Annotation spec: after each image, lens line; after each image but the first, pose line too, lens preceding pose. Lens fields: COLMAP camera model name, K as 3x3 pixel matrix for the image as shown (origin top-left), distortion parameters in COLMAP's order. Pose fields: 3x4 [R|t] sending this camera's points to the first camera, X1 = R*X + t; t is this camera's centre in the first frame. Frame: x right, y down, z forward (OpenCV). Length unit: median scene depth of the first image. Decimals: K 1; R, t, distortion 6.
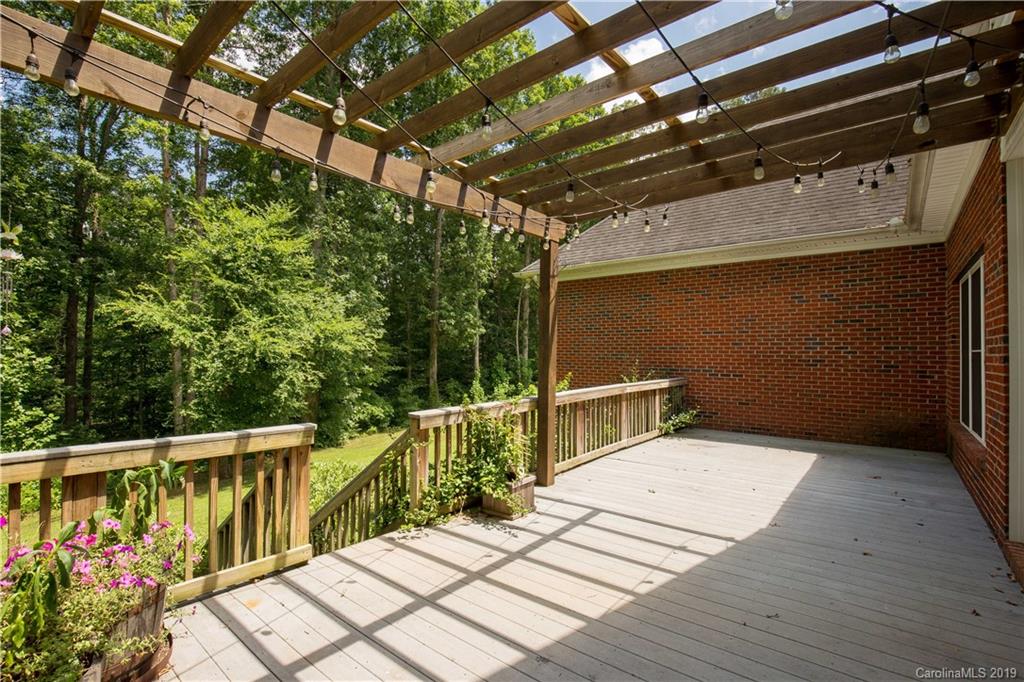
lens RADIAL K [[468.4, 0, 509.4], [0, 468.4, 345.3], [0, 0, 1]] dist [0.010203, -0.002158]
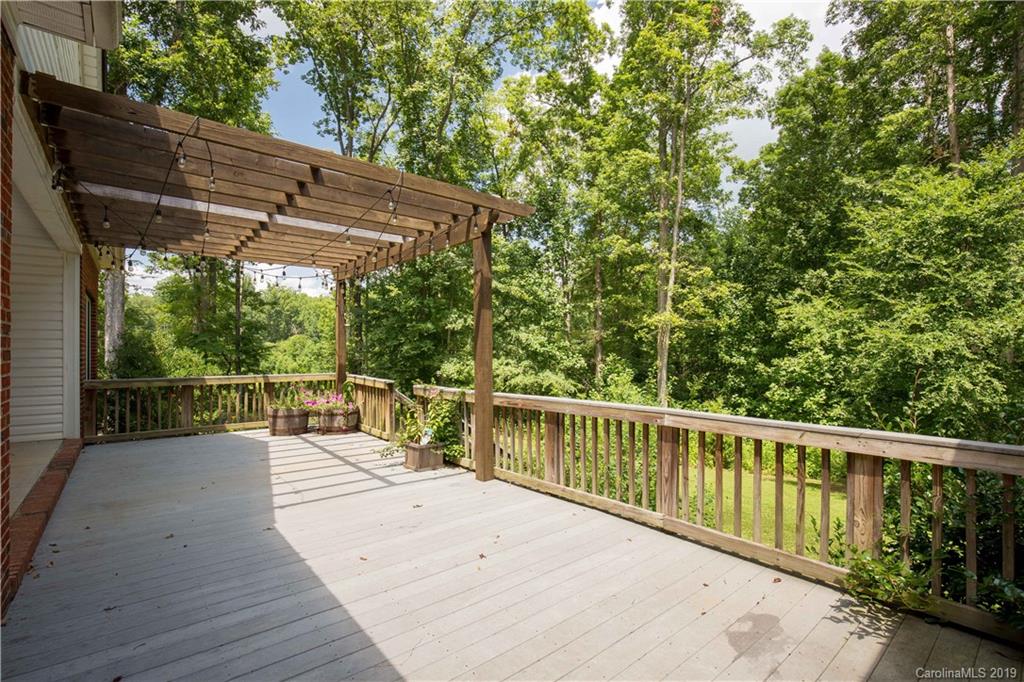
lens RADIAL K [[468.4, 0, 510.6], [0, 468.4, 349.5], [0, 0, 1]] dist [0.010203, -0.002158]
pose [[-0.200735, -0.012265, -0.979569, 1.361973], [0.016380, 0.999740, -0.015874, 0.045564], [0.979509, -0.019232, -0.200481, 1.631421]]
